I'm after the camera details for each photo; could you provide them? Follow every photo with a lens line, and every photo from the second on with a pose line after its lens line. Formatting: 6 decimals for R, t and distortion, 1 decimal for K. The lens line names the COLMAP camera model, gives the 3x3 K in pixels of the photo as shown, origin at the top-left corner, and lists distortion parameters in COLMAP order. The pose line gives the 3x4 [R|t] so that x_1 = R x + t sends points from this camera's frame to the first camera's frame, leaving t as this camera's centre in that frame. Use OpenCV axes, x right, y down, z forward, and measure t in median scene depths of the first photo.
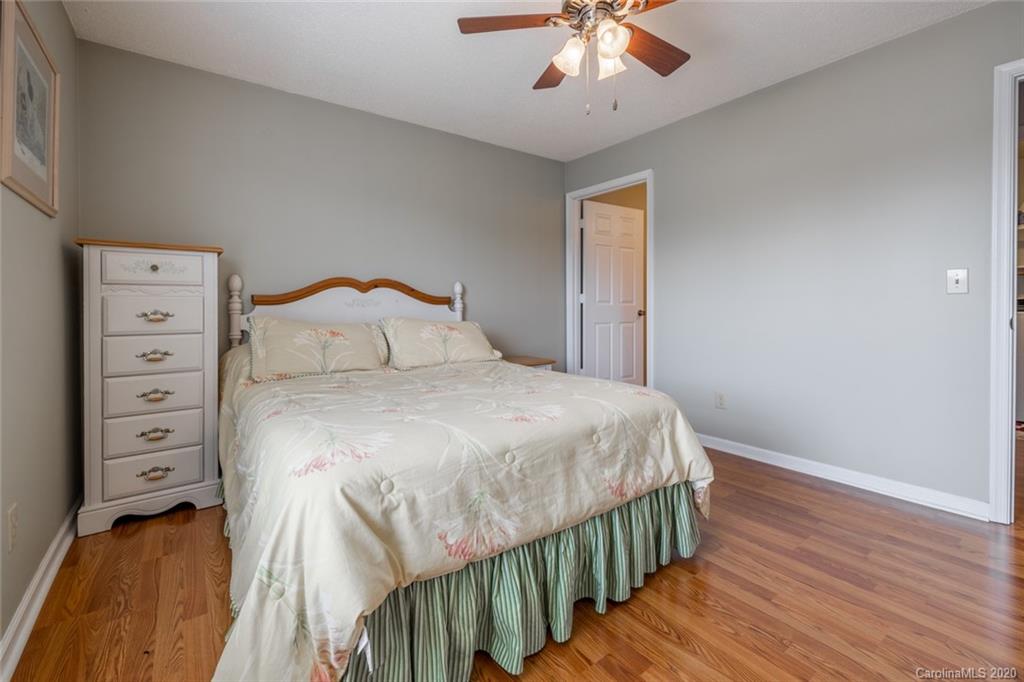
lens RADIAL K [[446.4, 0, 513.6], [0, 446.4, 301.2], [0, 0, 1]] dist [0.000275, 0.000108]
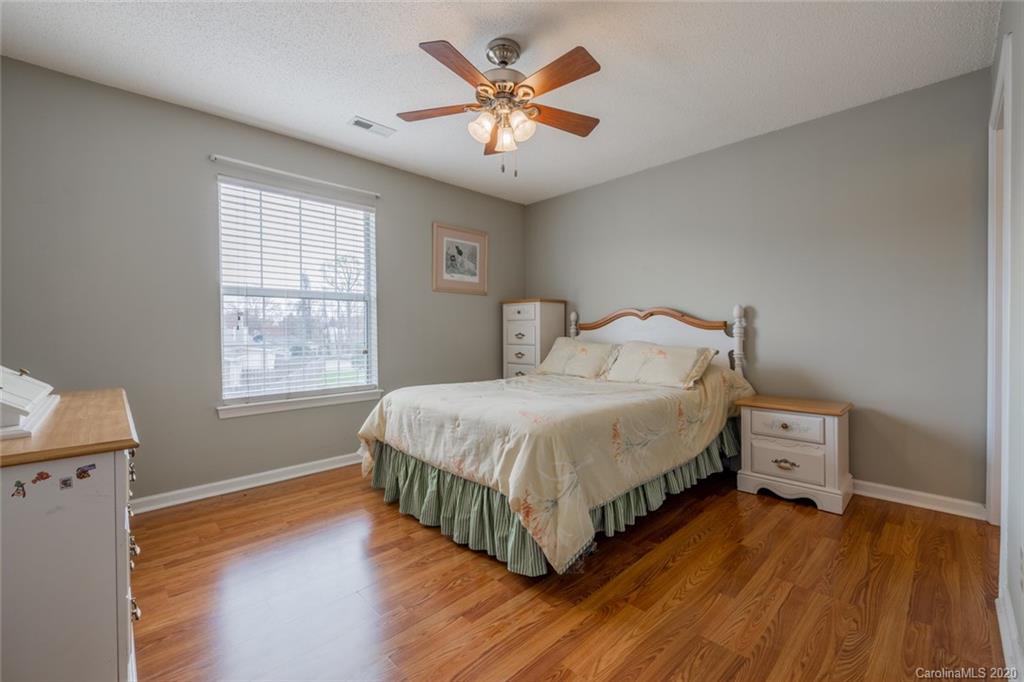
lens RADIAL K [[426.1, 0, 546.4], [0, 426.1, 328.6], [0, 0, 1]] dist [-0.028859, -0.000016]
pose [[0.167571, 0.000862, -0.985860, 0.784070], [0.010358, 0.999943, 0.002635, -0.000349], [0.985806, -0.010653, 0.167553, 0.520277]]
